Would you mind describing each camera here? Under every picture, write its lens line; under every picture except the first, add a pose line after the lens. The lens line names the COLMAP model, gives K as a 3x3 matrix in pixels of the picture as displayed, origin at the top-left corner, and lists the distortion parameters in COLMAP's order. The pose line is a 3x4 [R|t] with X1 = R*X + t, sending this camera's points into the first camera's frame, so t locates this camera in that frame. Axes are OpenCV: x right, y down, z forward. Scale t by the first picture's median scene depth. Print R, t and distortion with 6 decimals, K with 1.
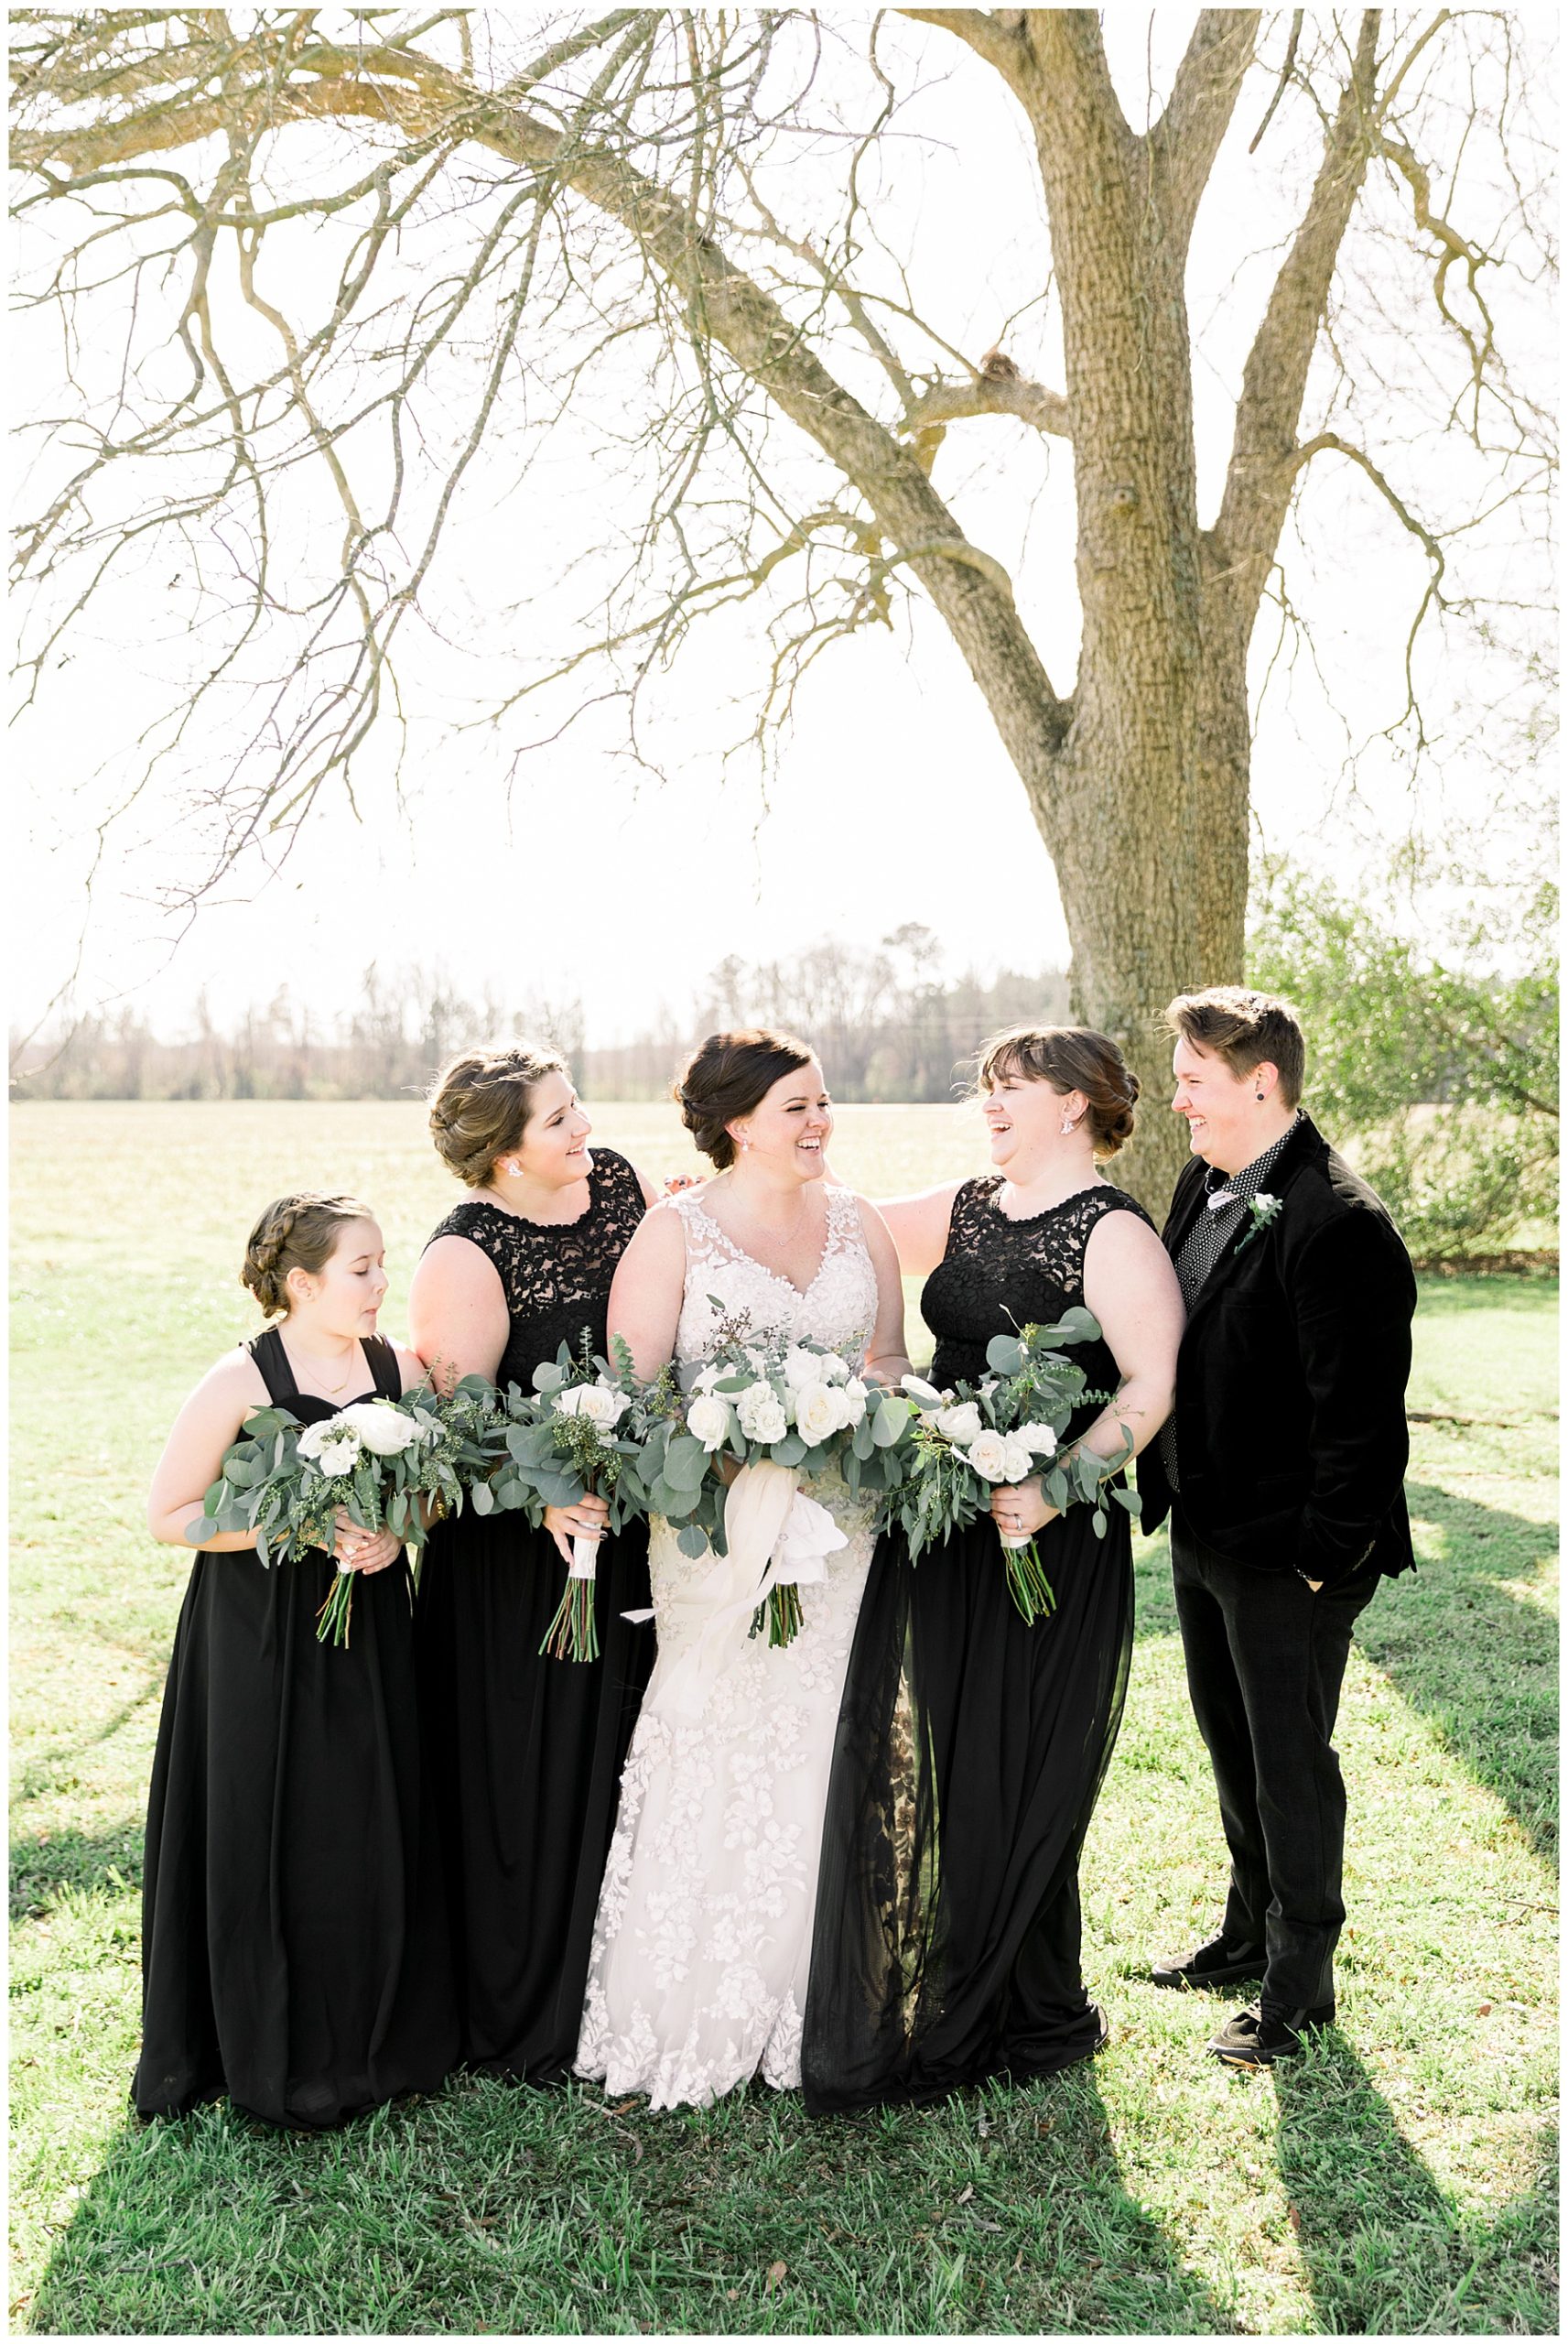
lens RADIAL K [[2774.7, 0, 780.3], [0, 2774.7, 1181.1], [0, 0, 1]] dist [-0.015113, 0.000000]
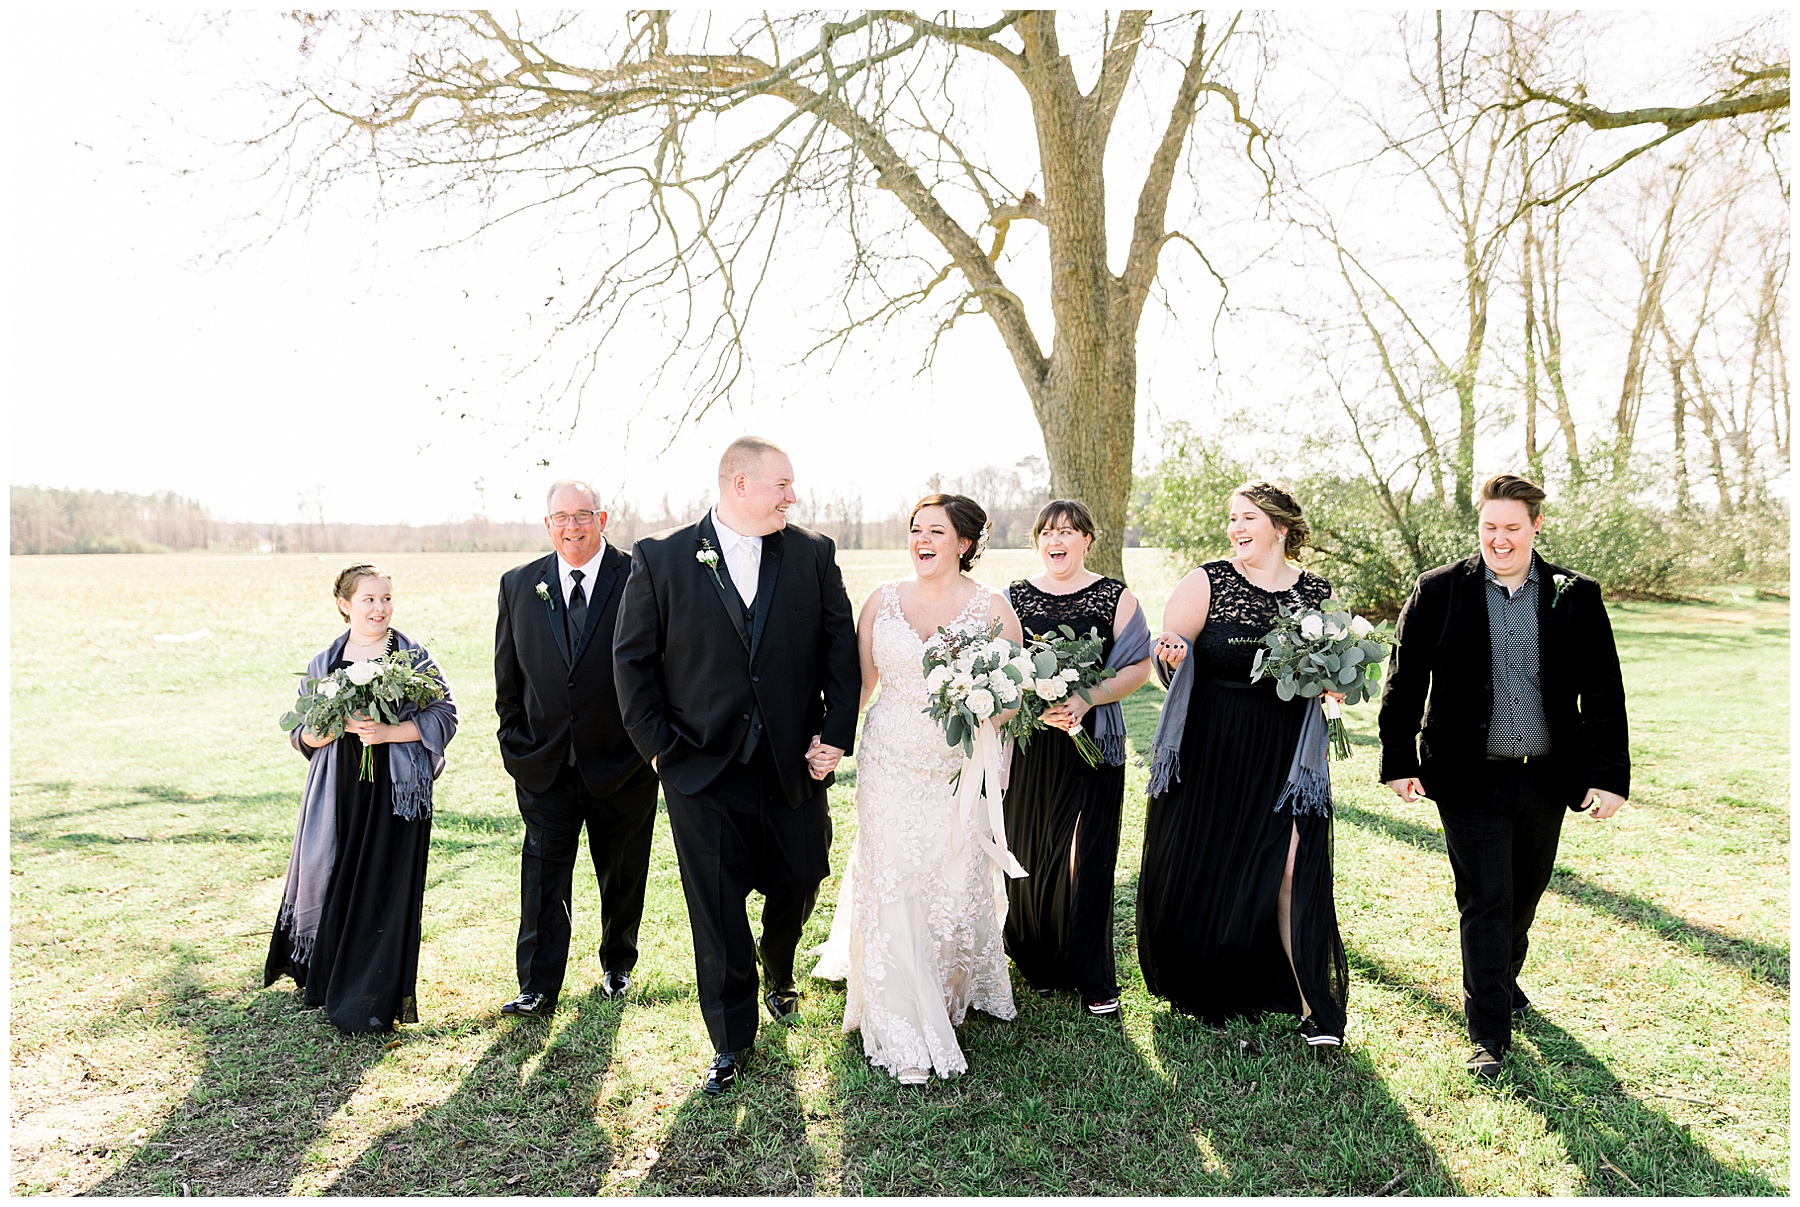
lens RADIAL K [[1440.4, 0, 935.3], [0, 1440.4, 627.5], [0, 0, 1]] dist [0.019692, -0.001544]
pose [[0.999738, -0.006311, -0.022018, 0.035436], [0.006877, 0.999644, 0.025768, 0.010716], [0.021848, -0.025912, 0.999425, -0.151194]]
